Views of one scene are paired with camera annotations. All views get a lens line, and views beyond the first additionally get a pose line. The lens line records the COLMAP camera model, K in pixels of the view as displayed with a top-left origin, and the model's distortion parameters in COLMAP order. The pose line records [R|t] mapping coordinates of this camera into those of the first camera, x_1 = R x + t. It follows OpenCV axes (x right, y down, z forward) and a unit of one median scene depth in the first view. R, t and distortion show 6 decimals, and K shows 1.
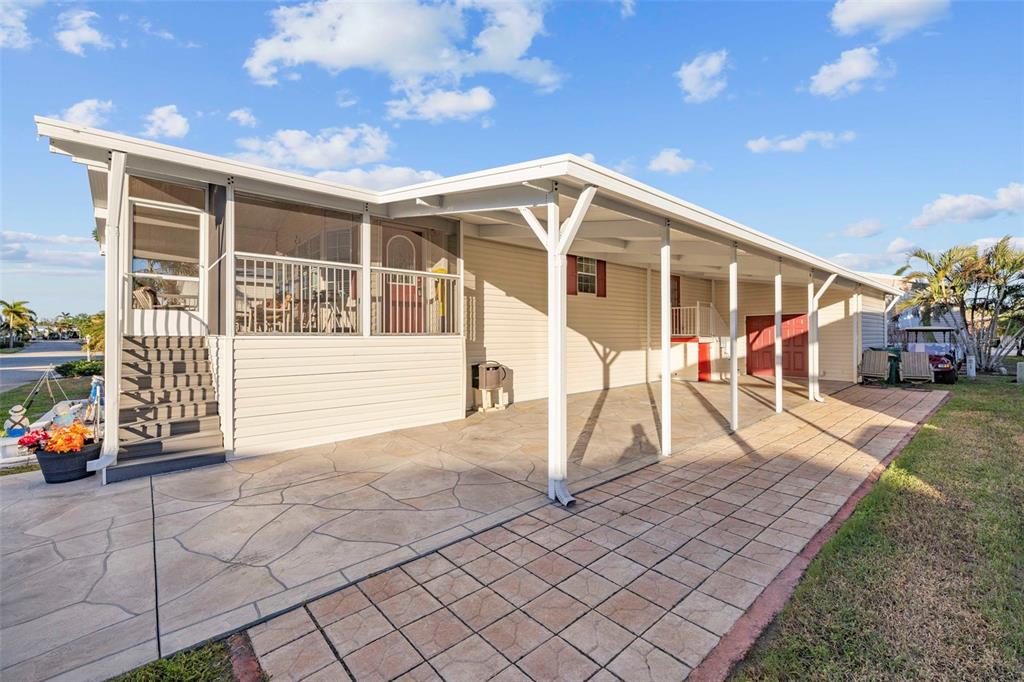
lens RADIAL K [[433.0, 0, 512.4], [0, 433.0, 335.7], [0, 0, 1]] dist [-0.000758, -0.000155]
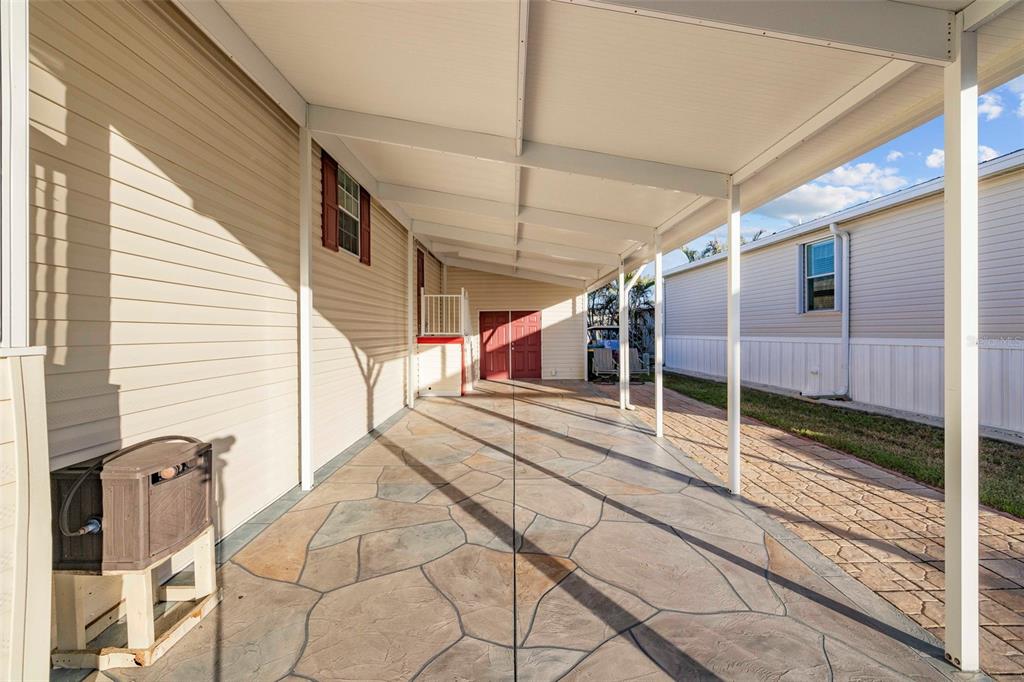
lens RADIAL K [[433.0, 0, 514.2], [0, 433.0, 331.9], [0, 0, 1]] dist [-0.000758, -0.000155]
pose [[0.660486, 0.000717, 0.750838, -0.068162], [0.003171, 0.999988, -0.003744, -0.002017], [-0.750832, 0.004854, 0.660475, 0.444298]]
